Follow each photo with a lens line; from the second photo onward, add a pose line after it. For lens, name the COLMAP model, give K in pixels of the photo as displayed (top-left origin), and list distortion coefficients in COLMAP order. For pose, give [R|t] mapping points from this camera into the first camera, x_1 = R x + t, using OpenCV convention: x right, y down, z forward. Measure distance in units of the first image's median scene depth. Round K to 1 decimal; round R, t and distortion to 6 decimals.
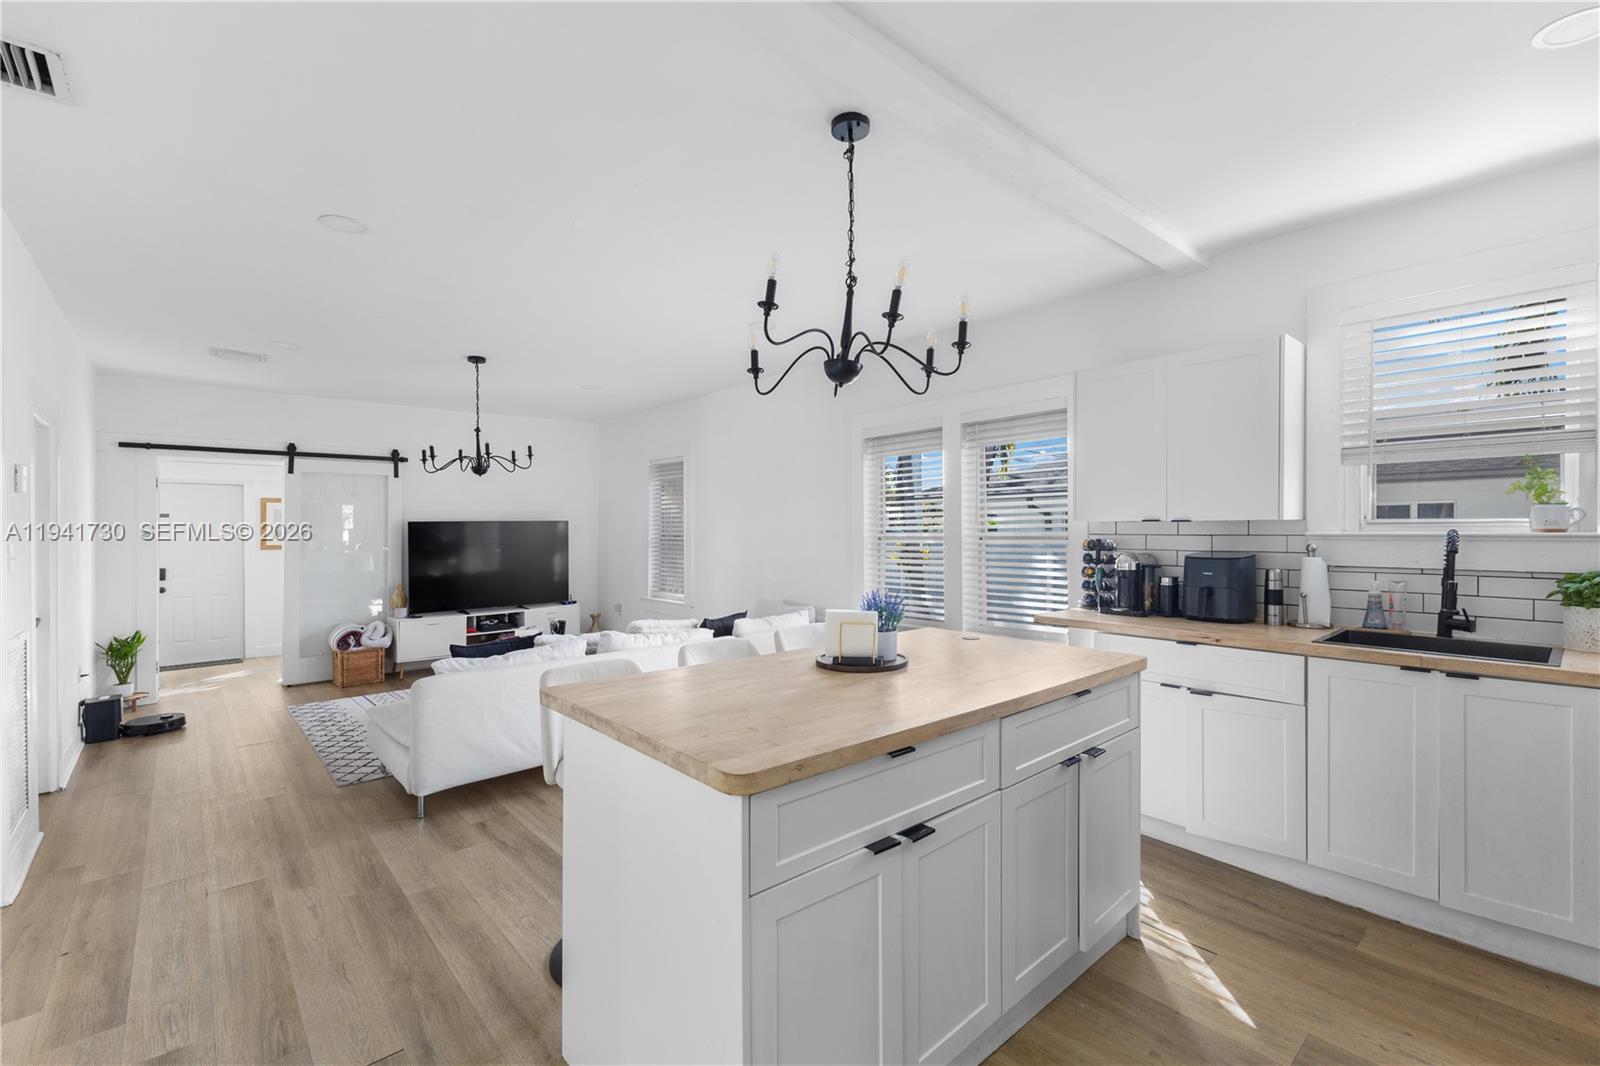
lens RADIAL K [[691.7, 0, 810.8], [0, 691.7, 539.8], [0, 0, 1]] dist [0.028528, -0.000880]
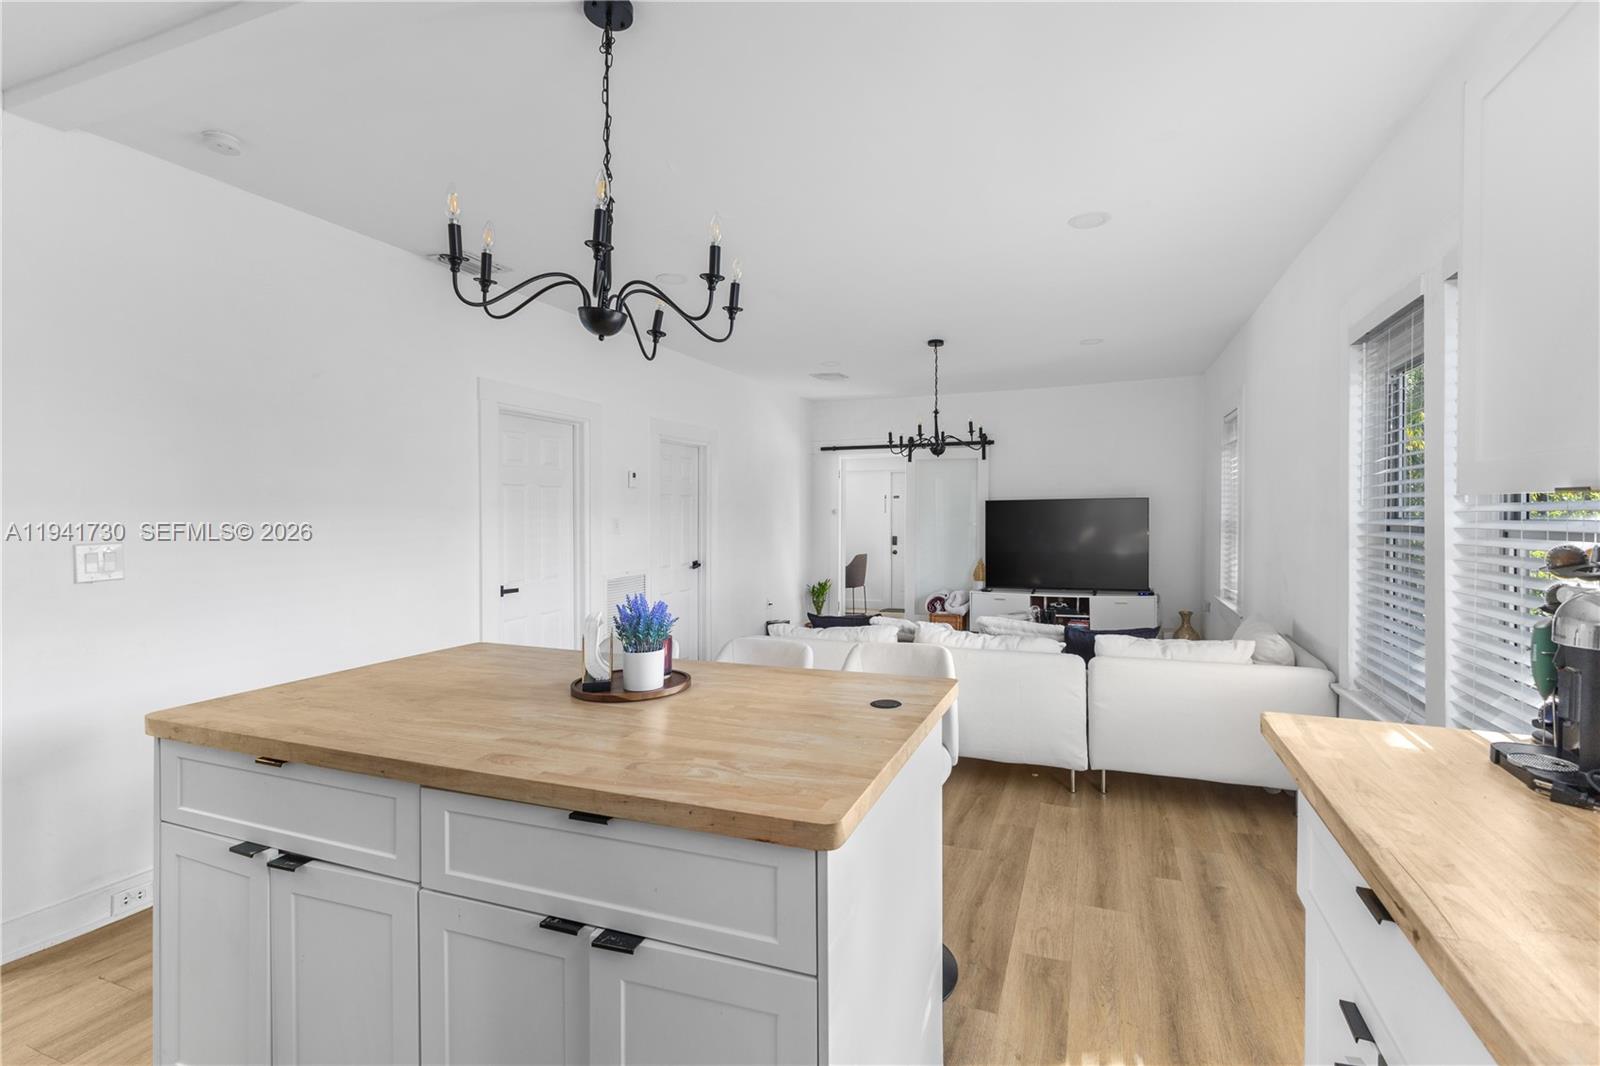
lens RADIAL K [[733.8, 0, 840.2], [0, 733.8, 511.6], [0, 0, 1]] dist [-0.001968, 0.000112]
pose [[0.473715, 0.005967, -0.880658, 0.320540], [-0.011797, 0.999930, 0.000429, -0.007260], [0.880599, 0.010186, 0.473752, 0.290235]]
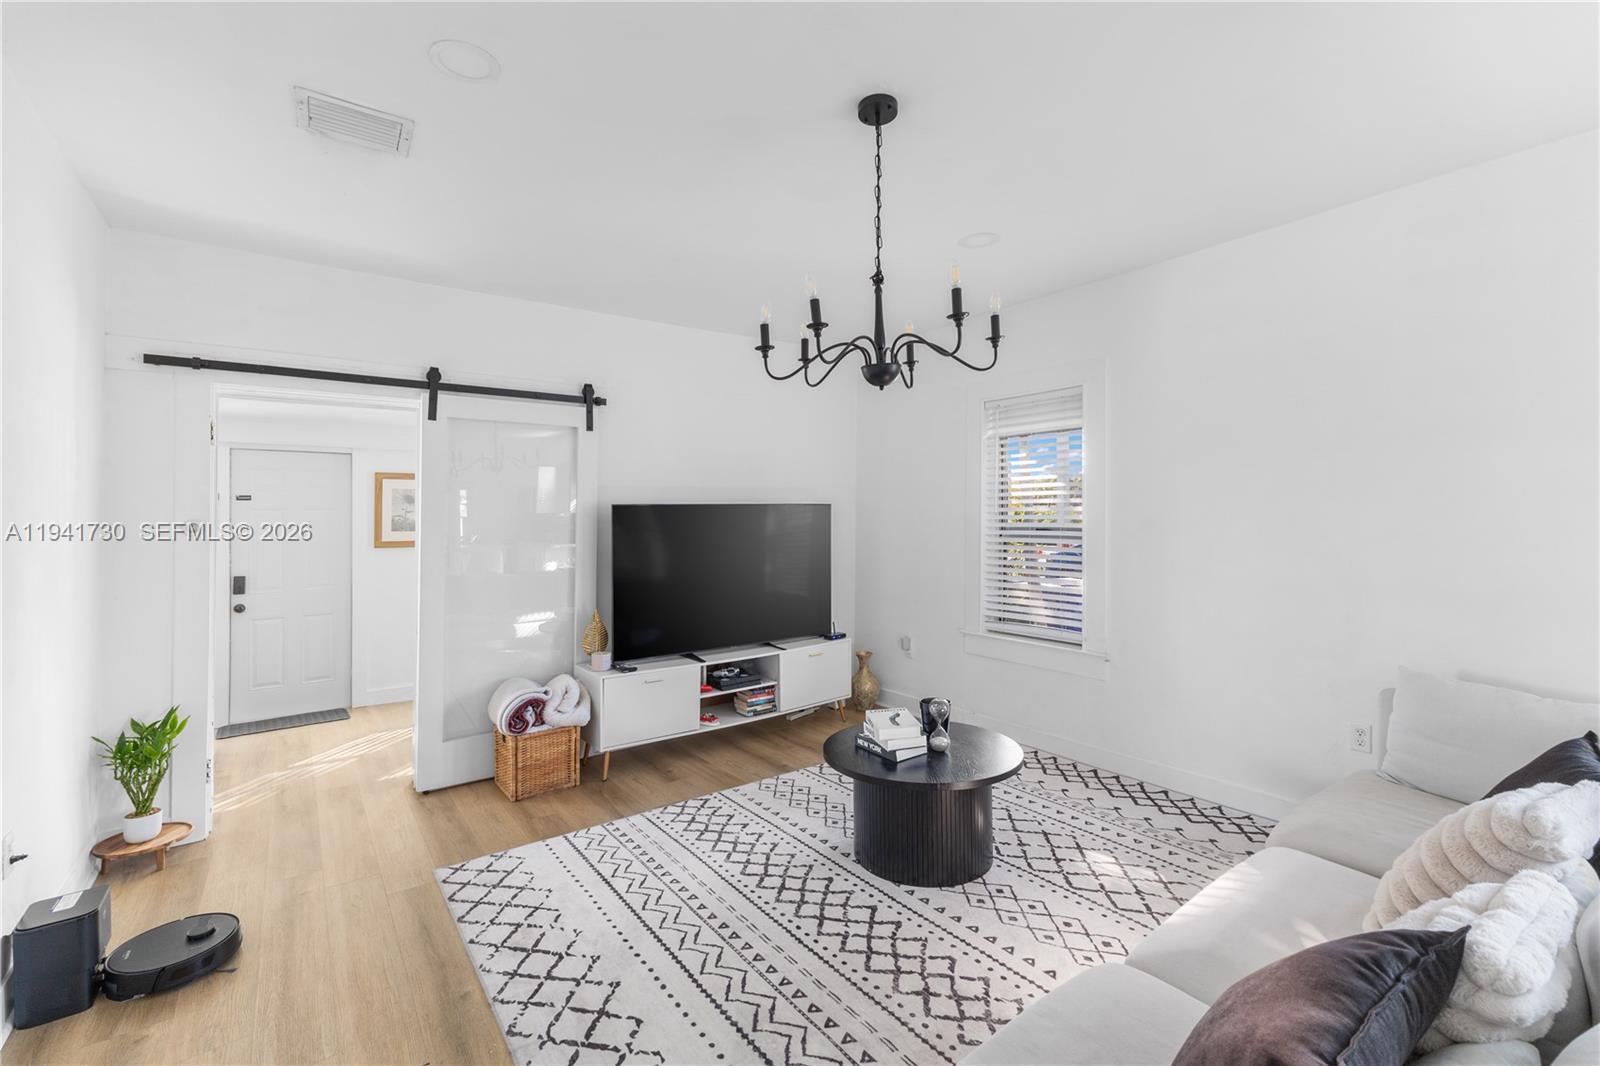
lens RADIAL K [[691.7, 0, 797.6], [0, 691.7, 522.0], [0, 0, 1]] dist [0.028528, -0.000880]
pose [[0.995020, -0.000105, -0.099677, -0.384617], [-0.000968, 0.999942, -0.010716, -0.005619], [0.099673, 0.010759, 0.994962, 0.462146]]
